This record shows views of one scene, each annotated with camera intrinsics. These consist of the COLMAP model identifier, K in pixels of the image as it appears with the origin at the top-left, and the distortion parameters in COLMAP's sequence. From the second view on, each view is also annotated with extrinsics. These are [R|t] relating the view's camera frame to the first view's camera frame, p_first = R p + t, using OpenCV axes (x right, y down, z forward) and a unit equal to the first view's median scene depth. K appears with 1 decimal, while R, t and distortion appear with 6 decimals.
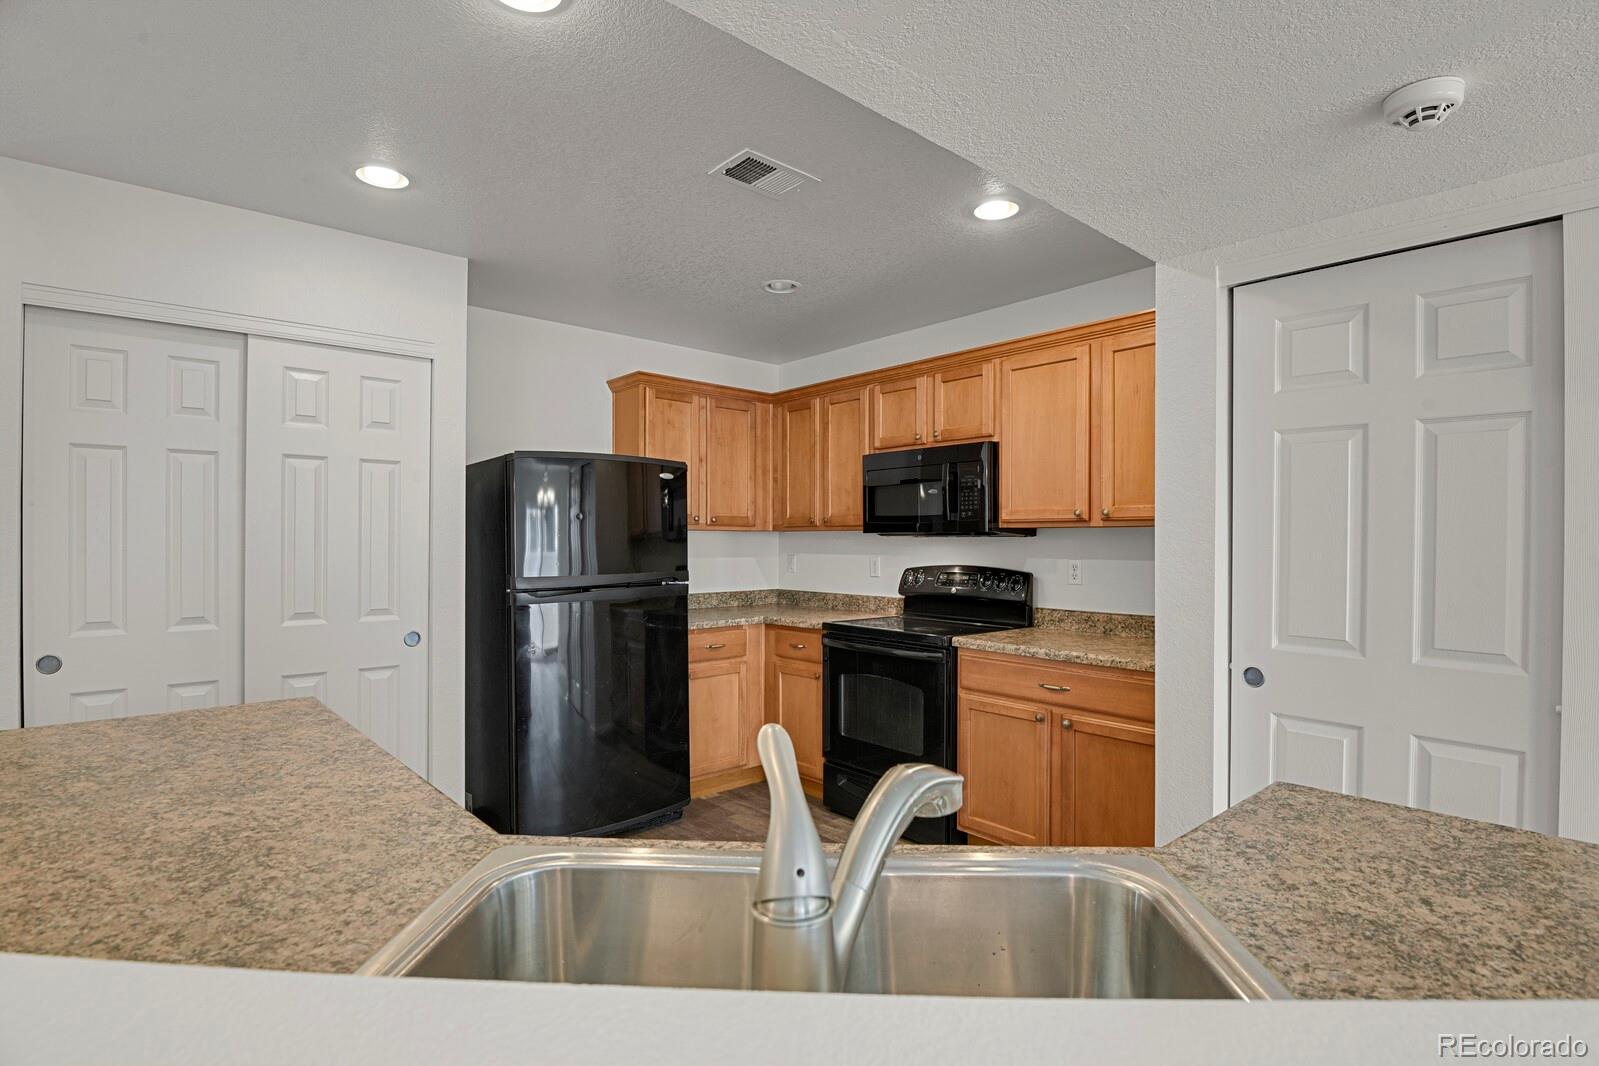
lens RADIAL K [[784.5, 0, 806.8], [0, 784.5, 540.9], [0, 0, 1]] dist [-0.017930, -0.008274]
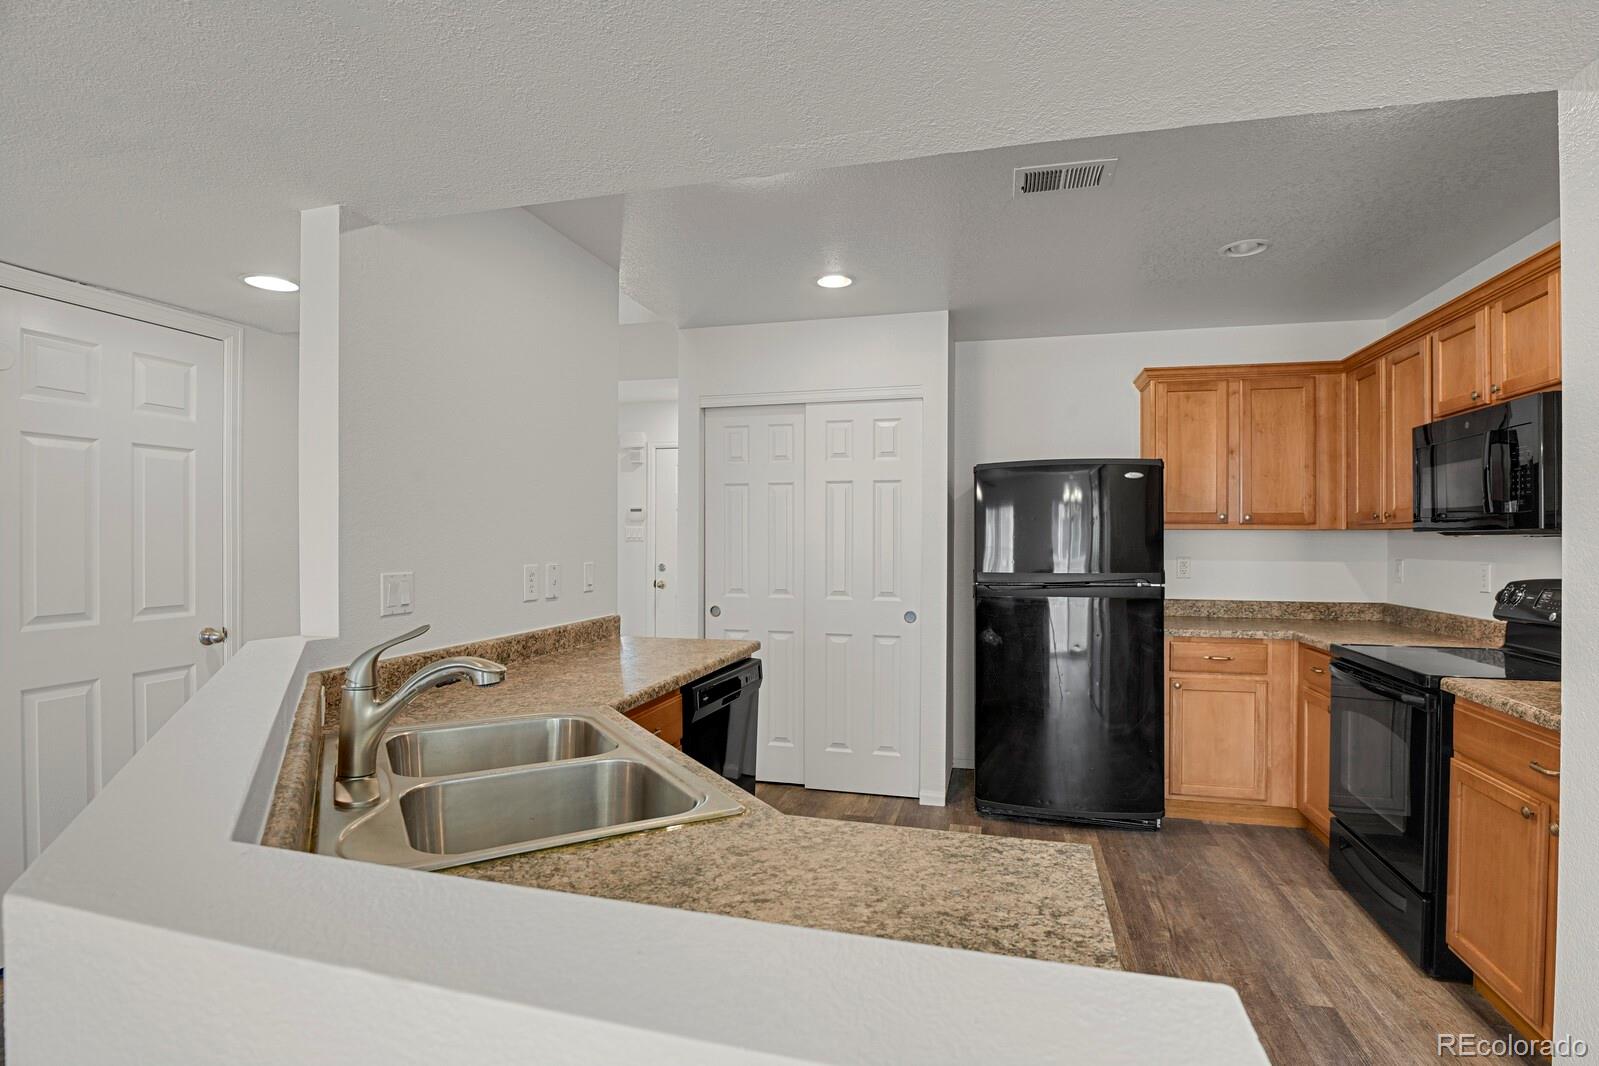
lens RADIAL K [[784.5, 0, 800.2], [0, 784.5, 537.9], [0, 0, 1]] dist [-0.017930, -0.008274]
pose [[0.552317, -0.001351, -0.833633, 0.402488], [-0.001899, 0.999994, -0.002878, -0.000785], [0.833632, 0.003173, 0.552311, 0.112514]]
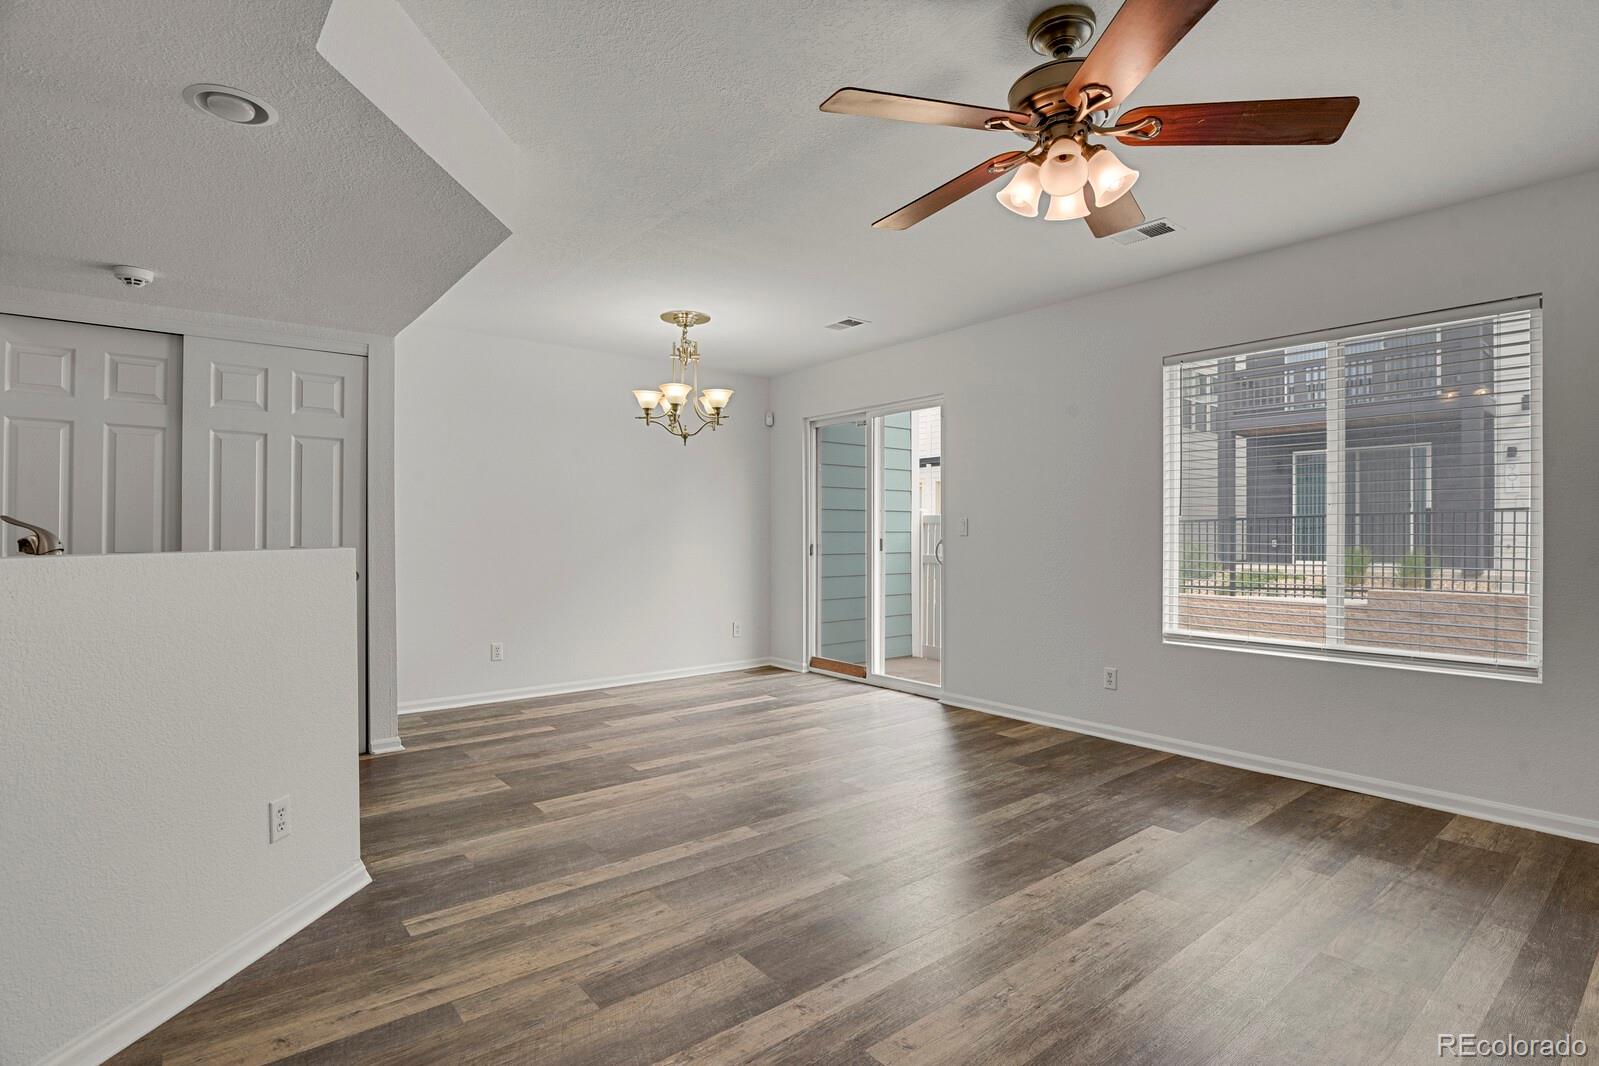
lens RADIAL K [[784.5, 0, 811.0], [0, 784.5, 547.0], [0, 0, 1]] dist [-0.017930, -0.008274]
pose [[0.045630, -0.015663, 0.998836, -0.468330], [0.002118, 0.999876, 0.015583, 0.053352], [-0.998956, 0.001405, 0.045658, -0.362415]]
